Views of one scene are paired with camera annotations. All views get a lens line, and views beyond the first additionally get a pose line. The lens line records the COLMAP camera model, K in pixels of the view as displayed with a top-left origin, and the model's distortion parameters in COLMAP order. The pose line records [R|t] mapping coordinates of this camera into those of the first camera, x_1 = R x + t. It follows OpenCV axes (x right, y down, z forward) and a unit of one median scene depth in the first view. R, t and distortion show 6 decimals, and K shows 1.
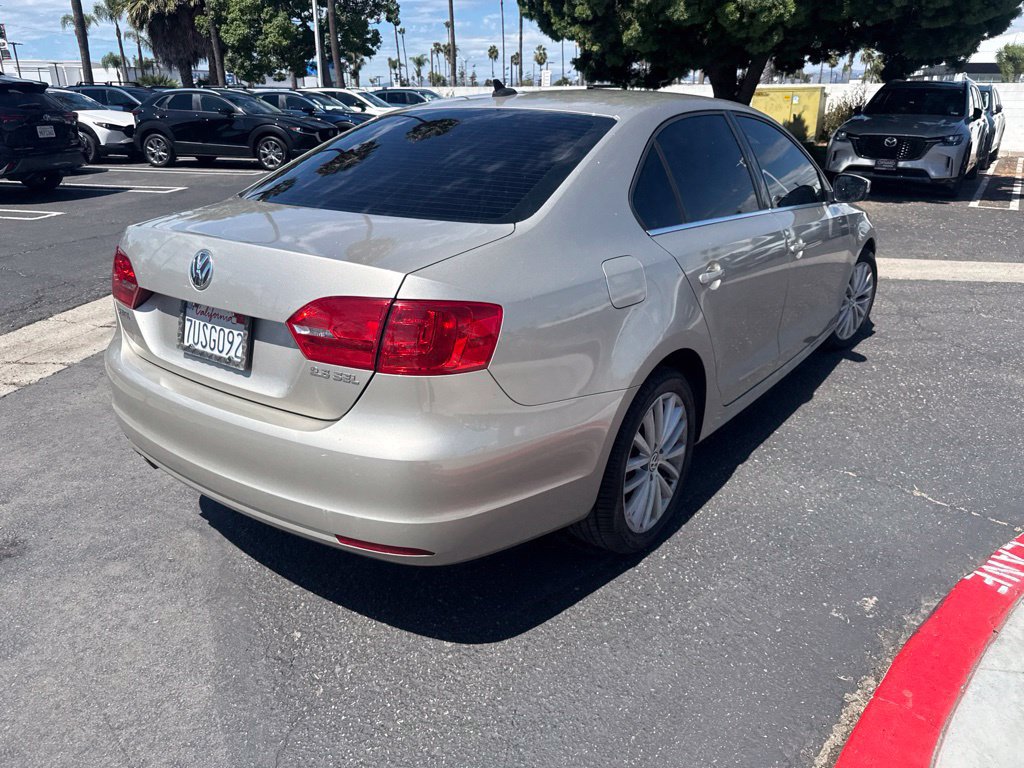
lens RADIAL K [[729.1, 0, 509.9], [0, 729.1, 384.0], [0, 0, 1]] dist [0.001569, -0.008234]
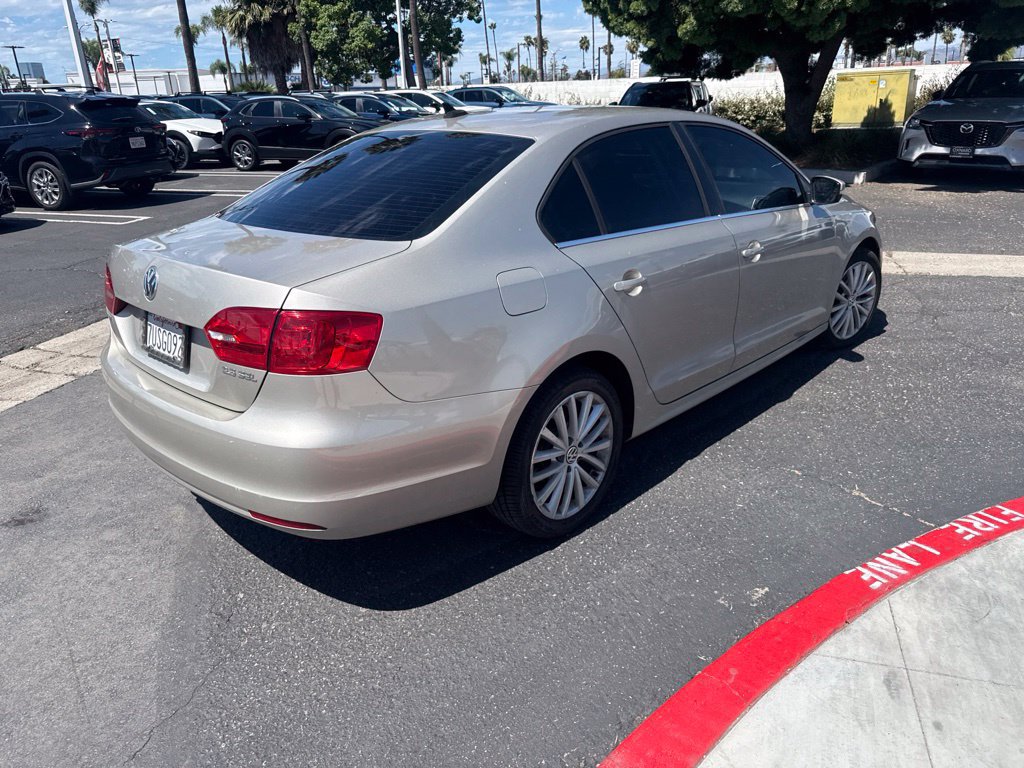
lens RADIAL K [[724.8, 0, 511.1], [0, 724.8, 387.4], [0, 0, 1]] dist [0.013765, -0.022794]
pose [[0.992524, 0.013188, -0.121338, 0.190923], [-0.011353, 0.999811, 0.015801, -0.007911], [0.121523, -0.014306, 0.992486, -0.065112]]
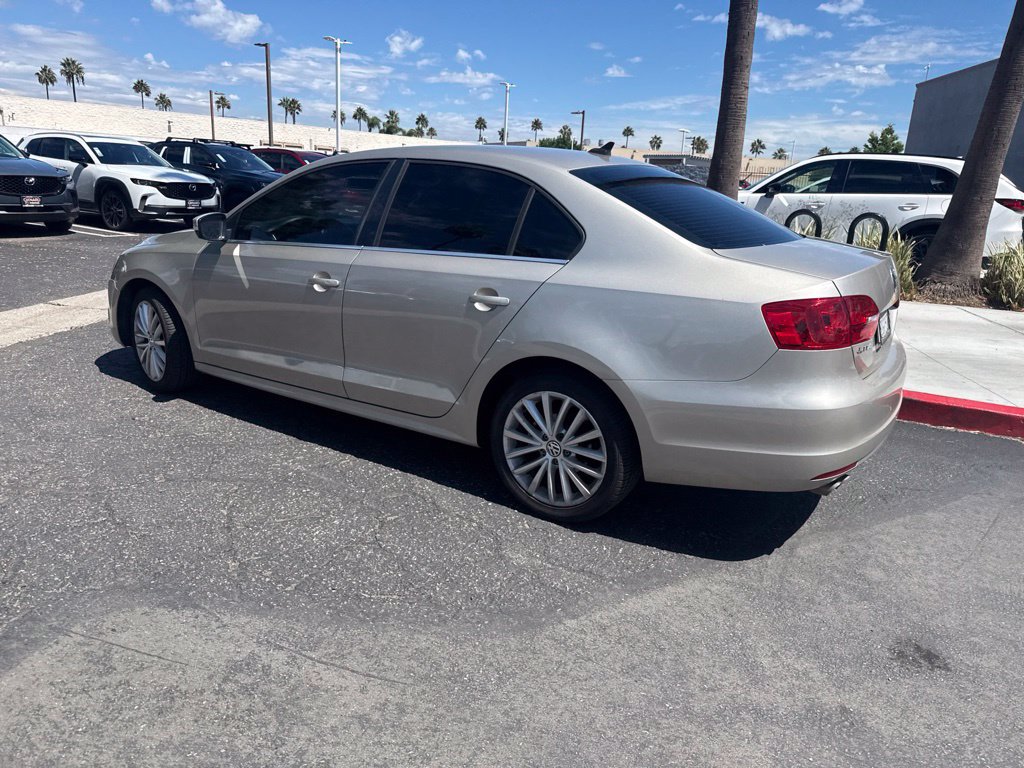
lens RADIAL K [[722.4, 0, 512.0], [0, 722.4, 384.0], [0, 0, 1]] dist [0.021063, -0.029688]
pose [[-0.061671, -0.278887, 0.958342, -1.185398], [0.308000, 0.907992, 0.284055, -0.398680], [-0.949385, 0.312687, 0.029901, 1.115566]]
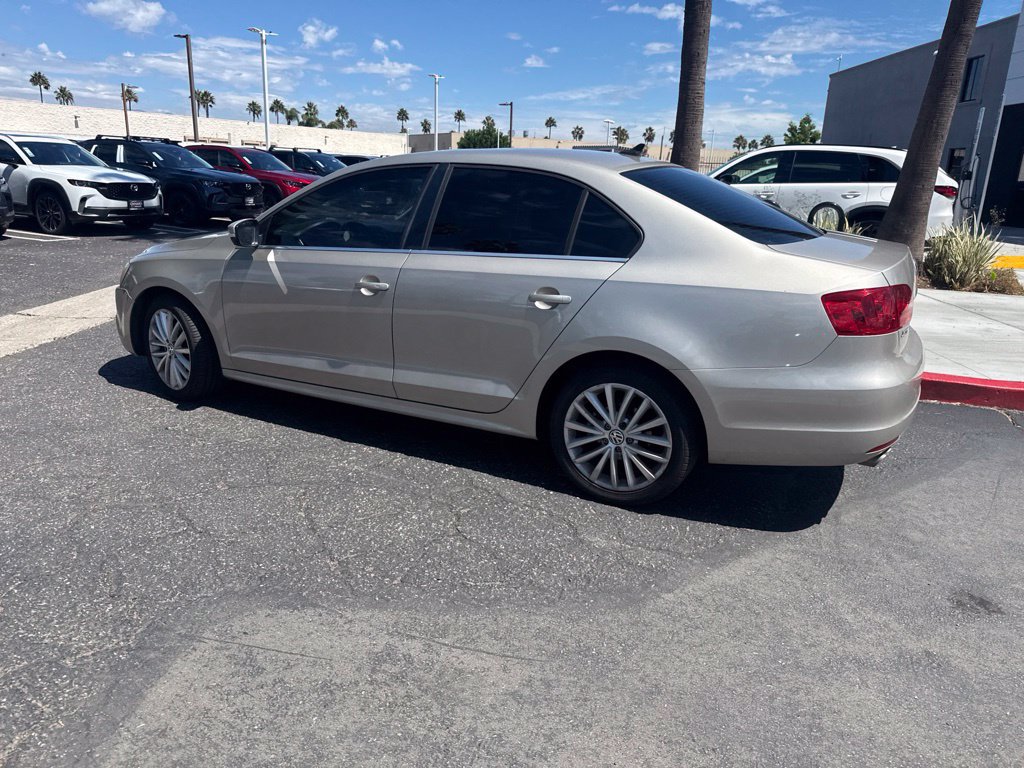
lens RADIAL K [[722.4, 0, 512.0], [0, 722.4, 384.0], [0, 0, 1]] dist [0.021063, -0.029688]
pose [[-0.161753, -0.284673, 0.944880, -1.209997], [0.317813, 0.891447, 0.322981, -0.472949], [-0.934254, 0.352538, -0.053721, 1.284045]]
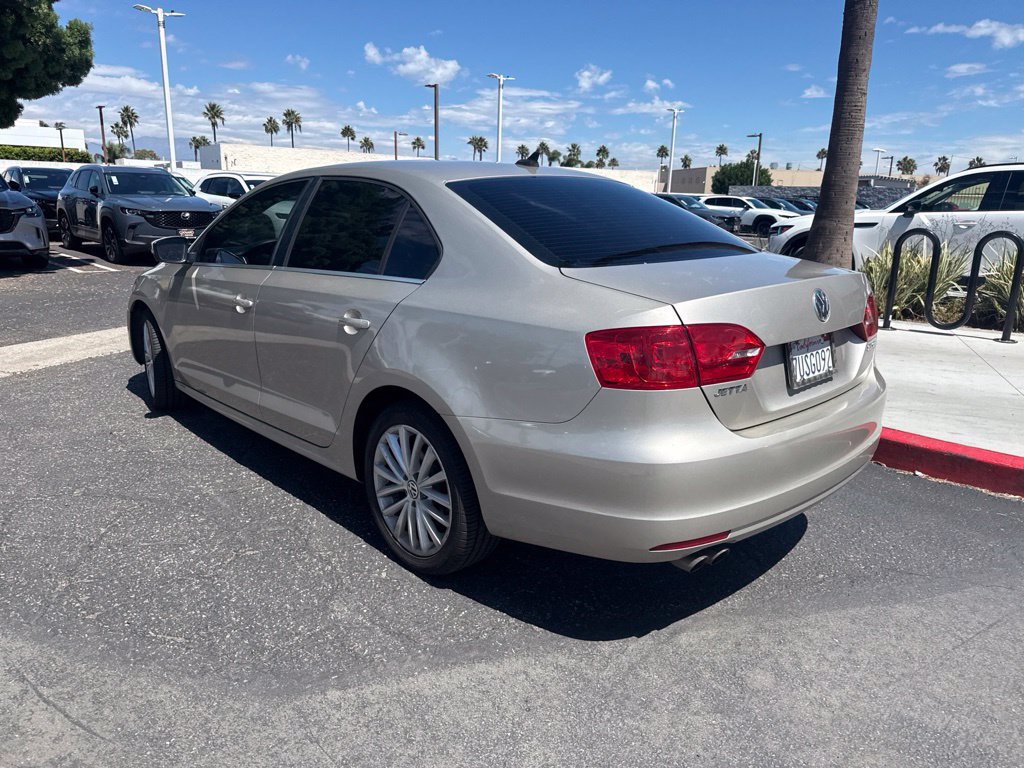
lens RADIAL K [[724.8, 0, 511.1], [0, 724.8, 387.4], [0, 0, 1]] dist [0.013765, -0.022794]
pose [[0.178293, -0.243300, 0.953424, -1.063802], [0.326508, 0.928678, 0.175927, -0.257528], [-0.928226, 0.279934, 0.245016, 0.766100]]
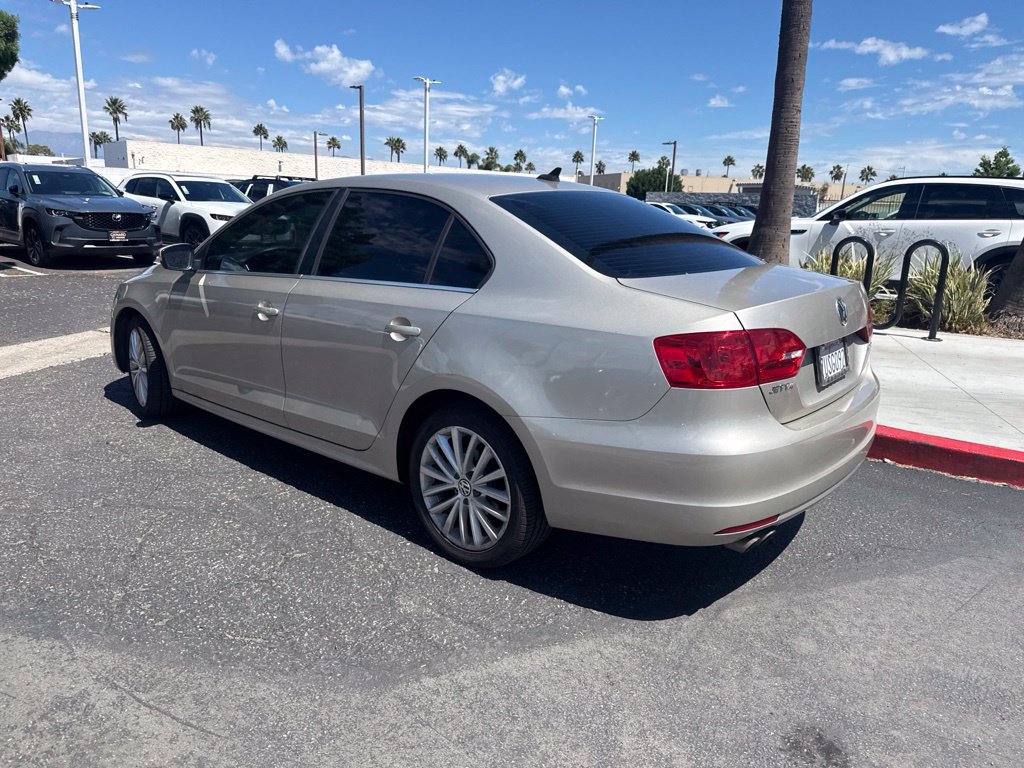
lens RADIAL K [[722.4, 0, 512.0], [0, 722.4, 384.0], [0, 0, 1]] dist [0.021063, -0.029688]
pose [[0.068285, -0.238637, 0.968705, -1.134166], [0.321580, 0.924412, 0.205057, -0.317689], [-0.944417, 0.297514, 0.139864, 0.897688]]
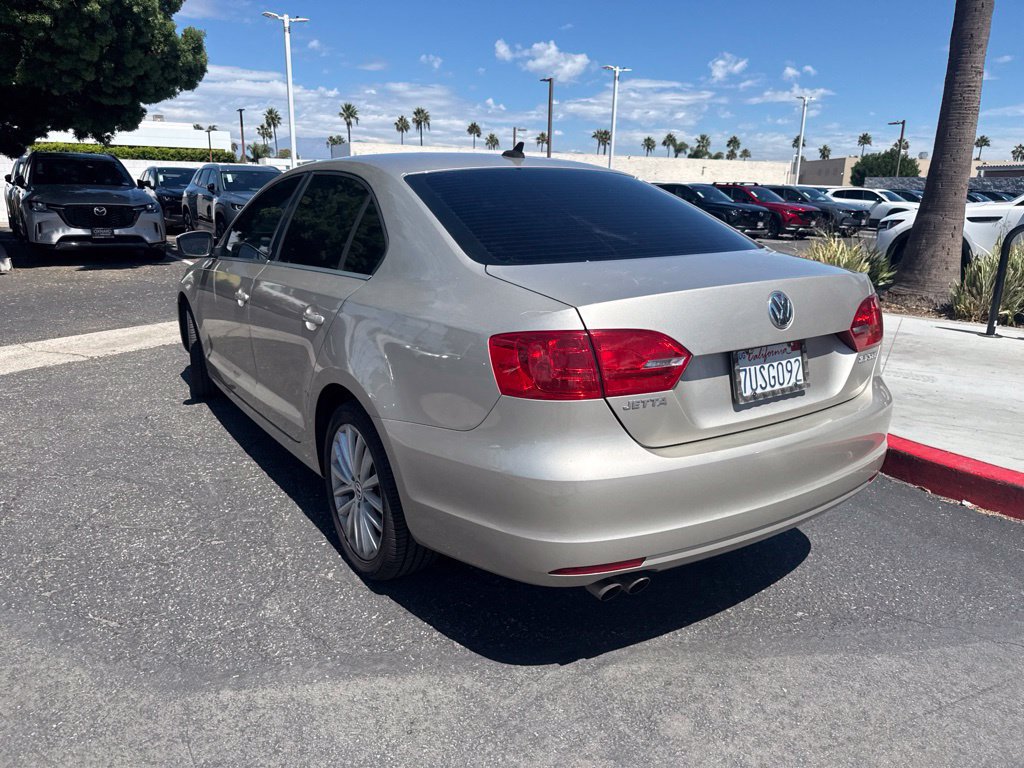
lens RADIAL K [[727.3, 0, 509.8], [0, 727.3, 384.9], [0, 0, 1]] dist [0.008136, -0.013984]
pose [[0.338401, -0.236890, 0.910696, -0.975125], [0.318272, 0.939570, 0.126136, -0.197761], [-0.885543, 0.247165, 0.393347, 0.601553]]
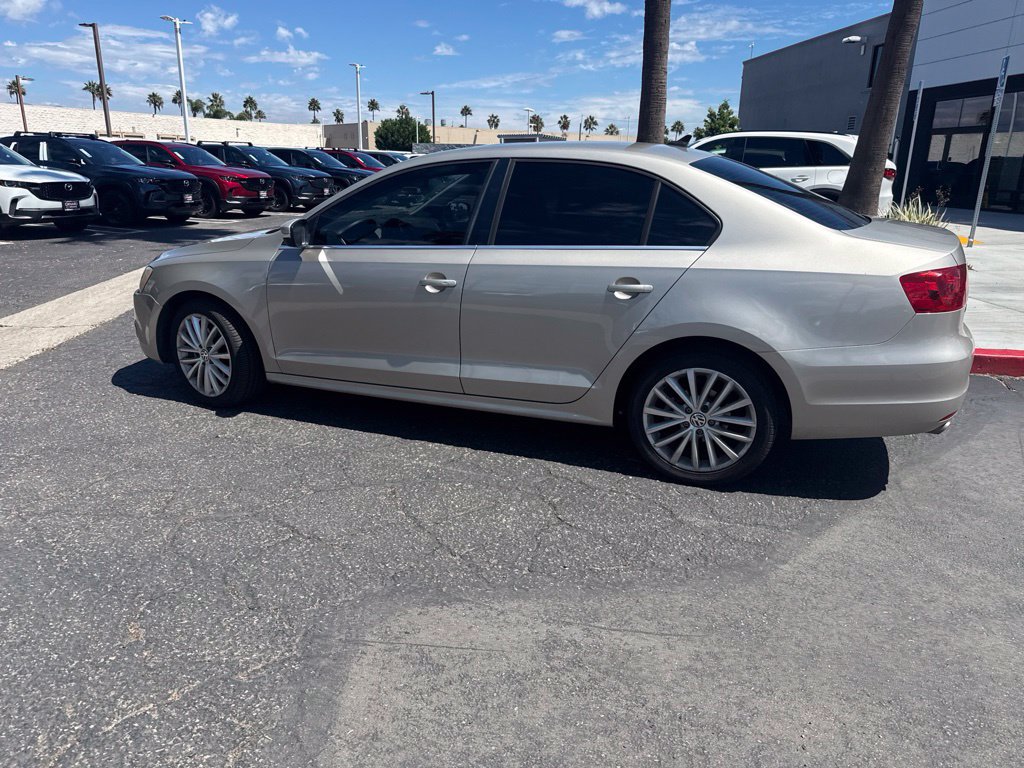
lens RADIAL K [[722.4, 0, 512.0], [0, 722.4, 384.0], [0, 0, 1]] dist [0.021063, -0.029688]
pose [[-0.268731, -0.287108, 0.919431, -1.177890], [0.326385, 0.870931, 0.367359, -0.553511], [-0.906232, 0.398809, -0.140338, 1.491532]]
